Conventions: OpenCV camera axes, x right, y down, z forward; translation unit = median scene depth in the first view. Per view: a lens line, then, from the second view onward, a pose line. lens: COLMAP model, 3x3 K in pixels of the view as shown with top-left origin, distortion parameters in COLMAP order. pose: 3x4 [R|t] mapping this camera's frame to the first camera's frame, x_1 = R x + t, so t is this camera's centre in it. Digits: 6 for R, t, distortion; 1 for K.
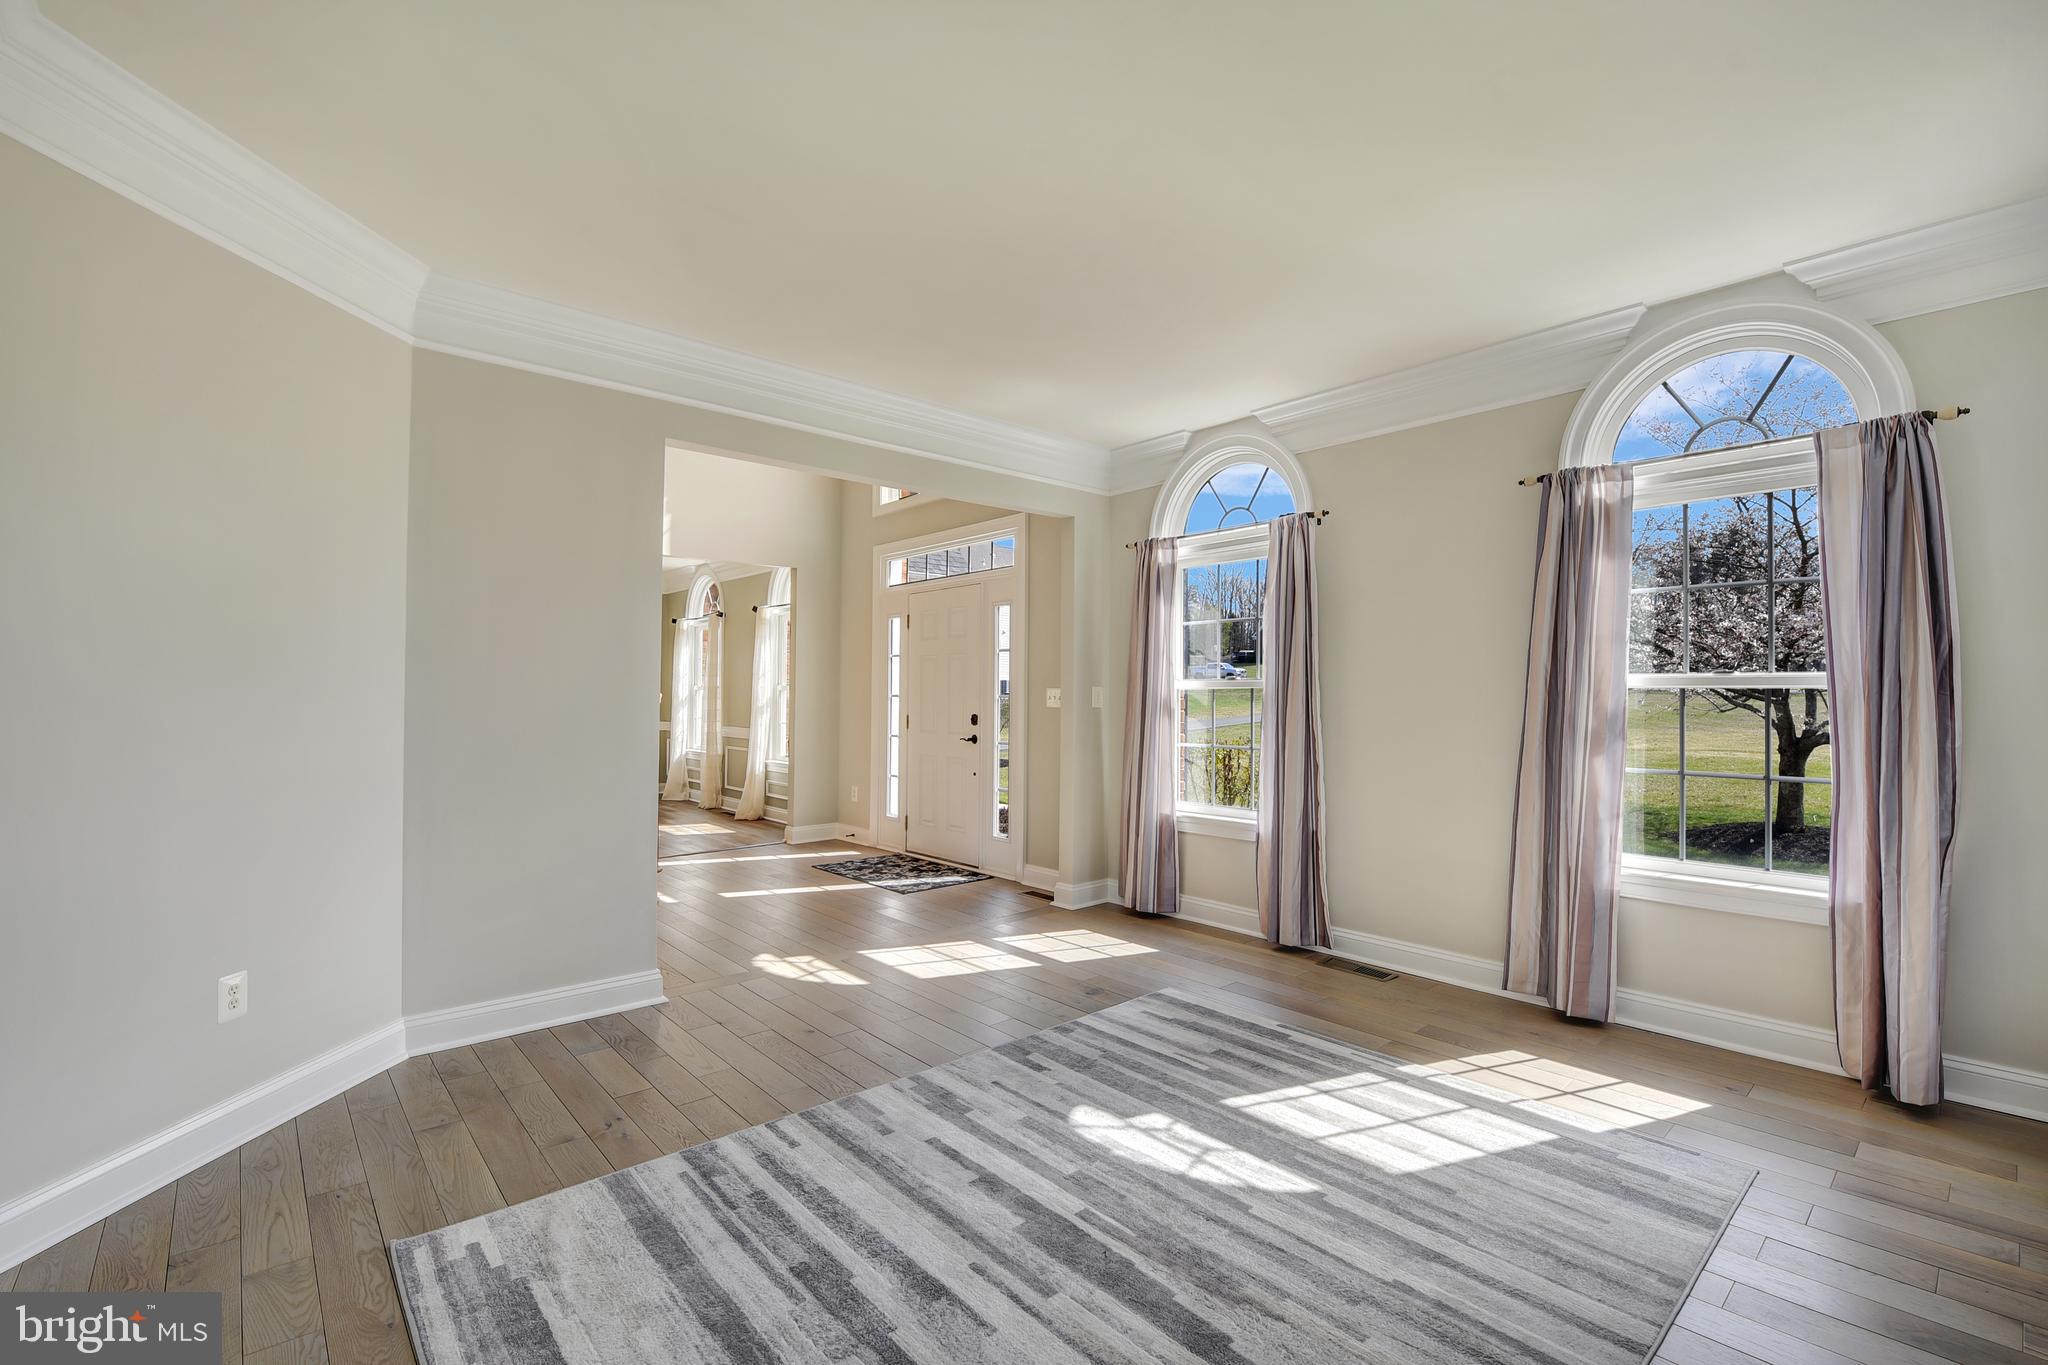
lens RADIAL K [[895.2, 0, 1024.0], [0, 895.2, 682.5], [0, 0, 1]] dist [-0.011063, -0.000443]
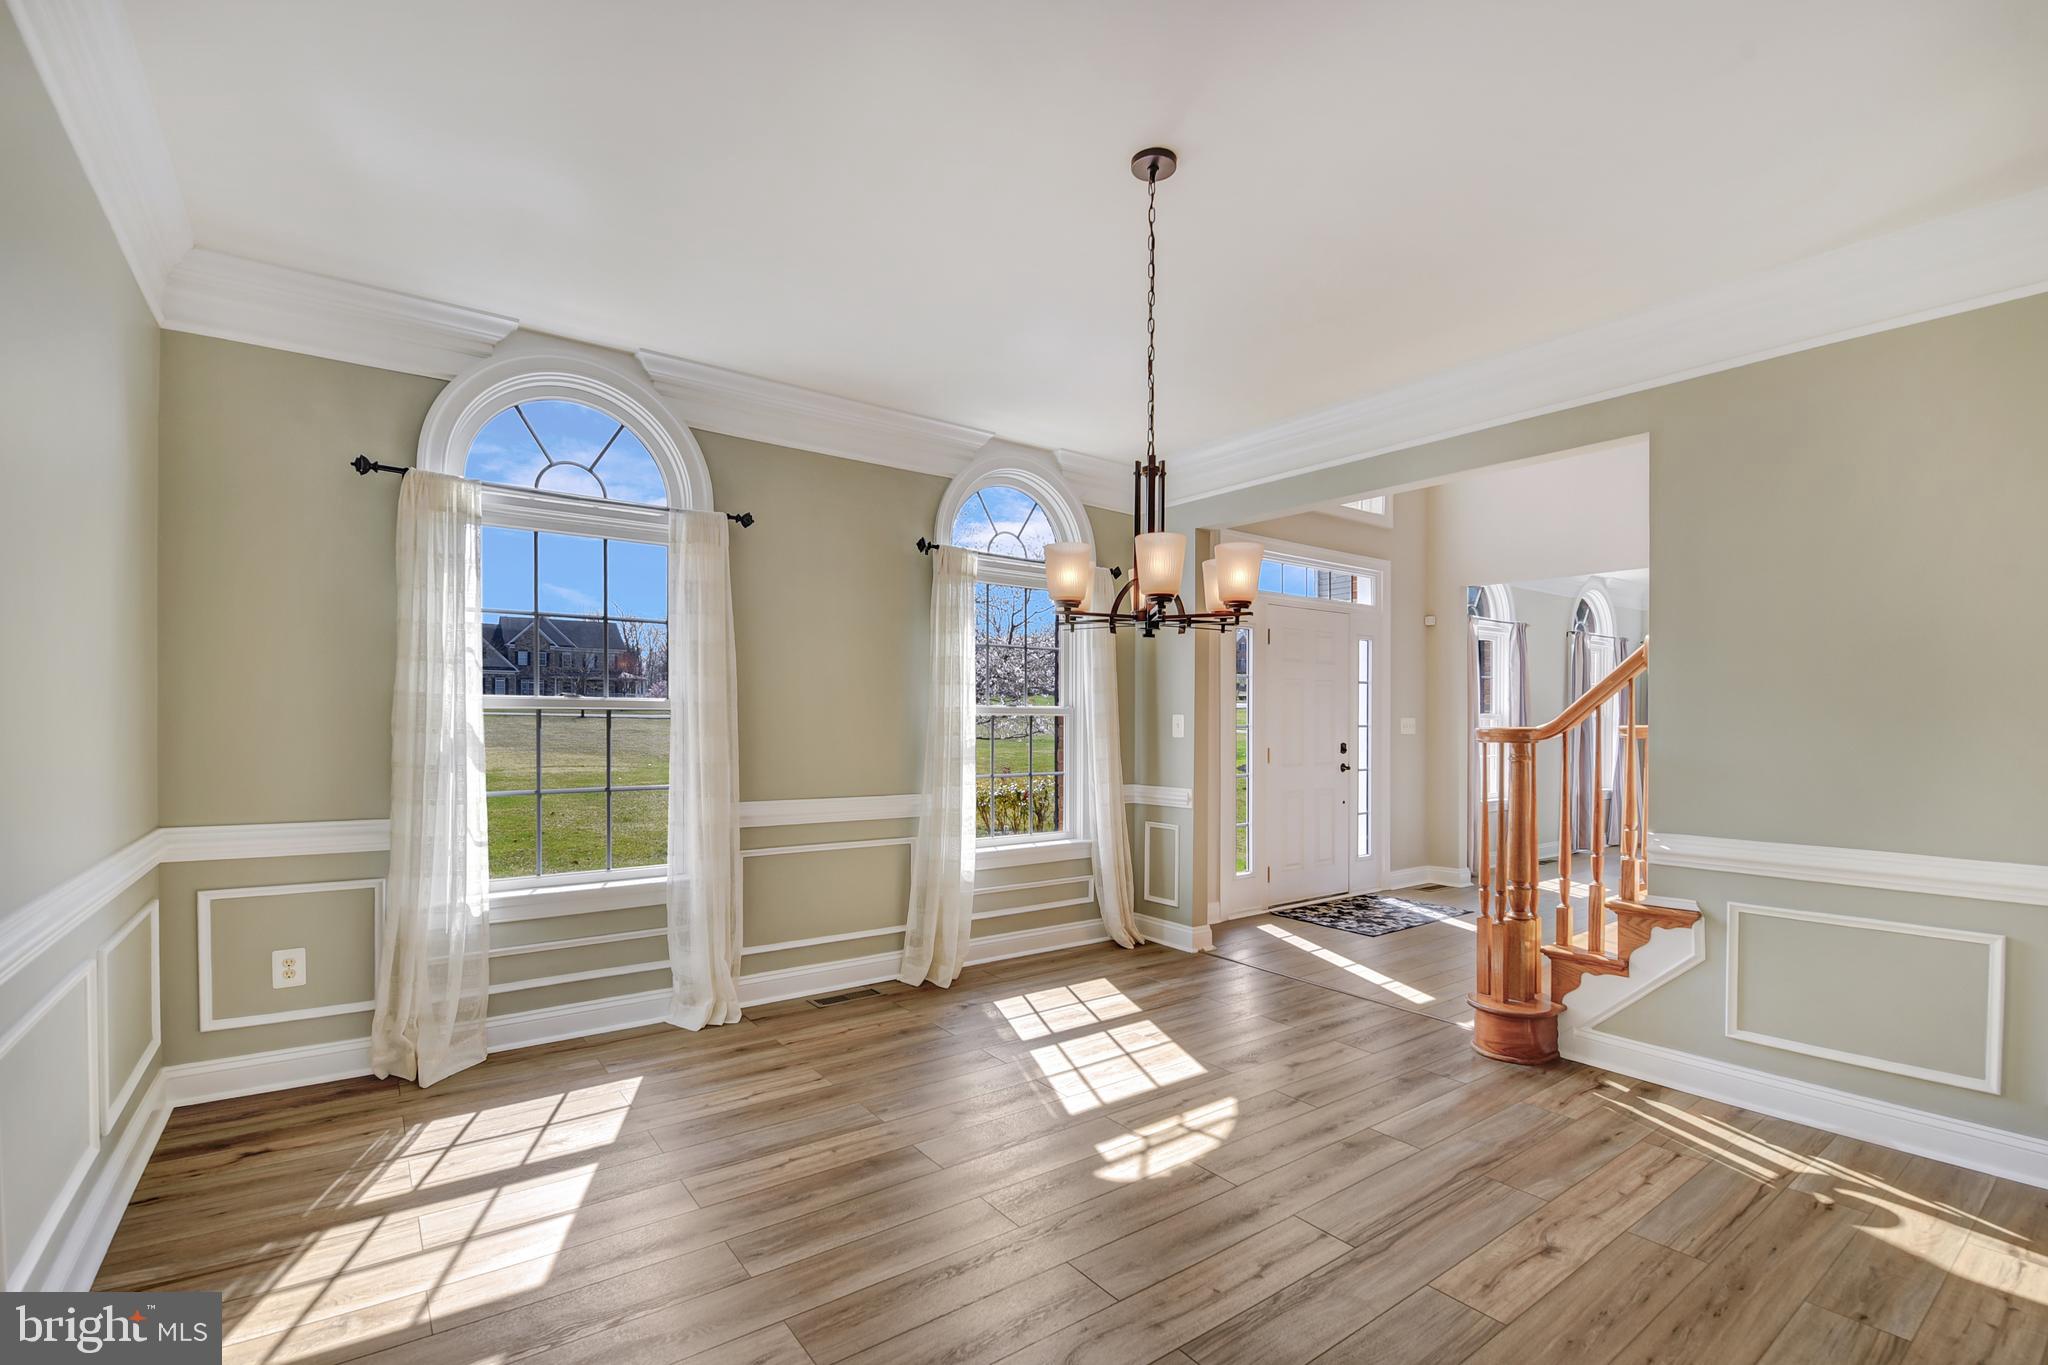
lens RADIAL K [[930.1, 0, 1050.6], [0, 930.1, 723.4], [0, 0, 1]] dist [-0.019899, -0.000866]
pose [[0.074279, -0.007471, 0.997210, -0.858974], [-0.016033, 0.999834, 0.008685, 0.007327], [-0.997109, -0.016634, 0.074147, 0.959500]]
